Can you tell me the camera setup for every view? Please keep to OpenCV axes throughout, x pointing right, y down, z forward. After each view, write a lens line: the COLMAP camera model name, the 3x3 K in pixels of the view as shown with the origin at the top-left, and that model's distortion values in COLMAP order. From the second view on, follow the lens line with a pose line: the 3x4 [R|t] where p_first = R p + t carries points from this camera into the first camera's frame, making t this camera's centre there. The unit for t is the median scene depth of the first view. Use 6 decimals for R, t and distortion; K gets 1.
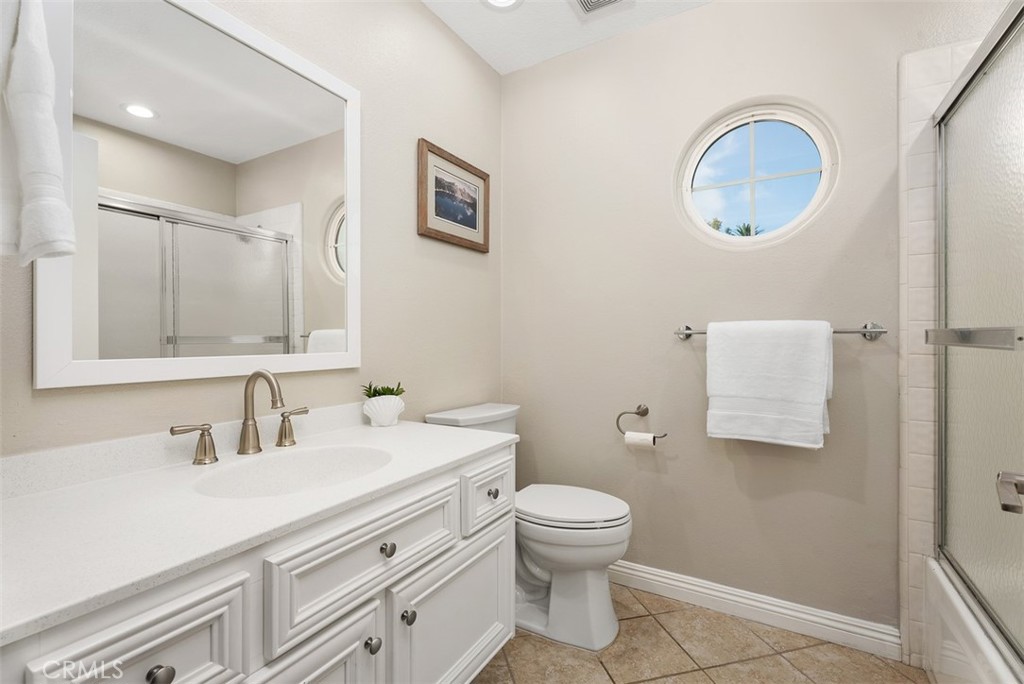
lens RADIAL K [[462.9, 0, 512.8], [0, 462.9, 340.5], [0, 0, 1]] dist [0.001270, -0.000355]
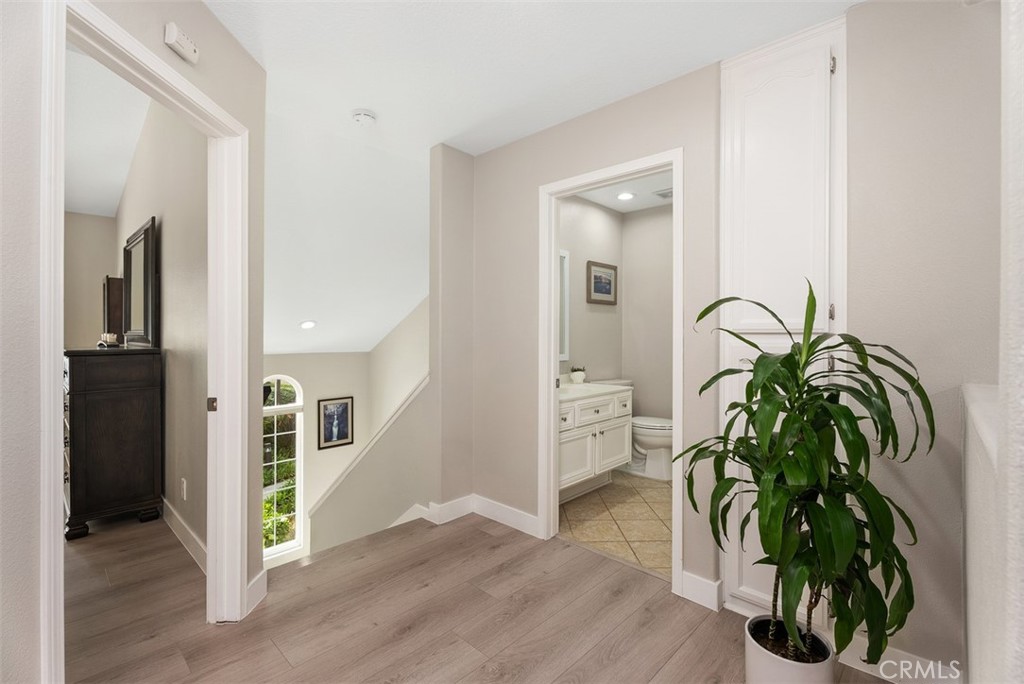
lens RADIAL K [[462.9, 0, 513.9], [0, 462.9, 340.5], [0, 0, 1]] dist [0.001270, -0.000355]
pose [[0.976753, 0.003084, -0.214347, -0.065661], [-0.003672, 0.999991, -0.002345, -0.033792], [0.214338, 0.003078, 0.976755, -1.238114]]
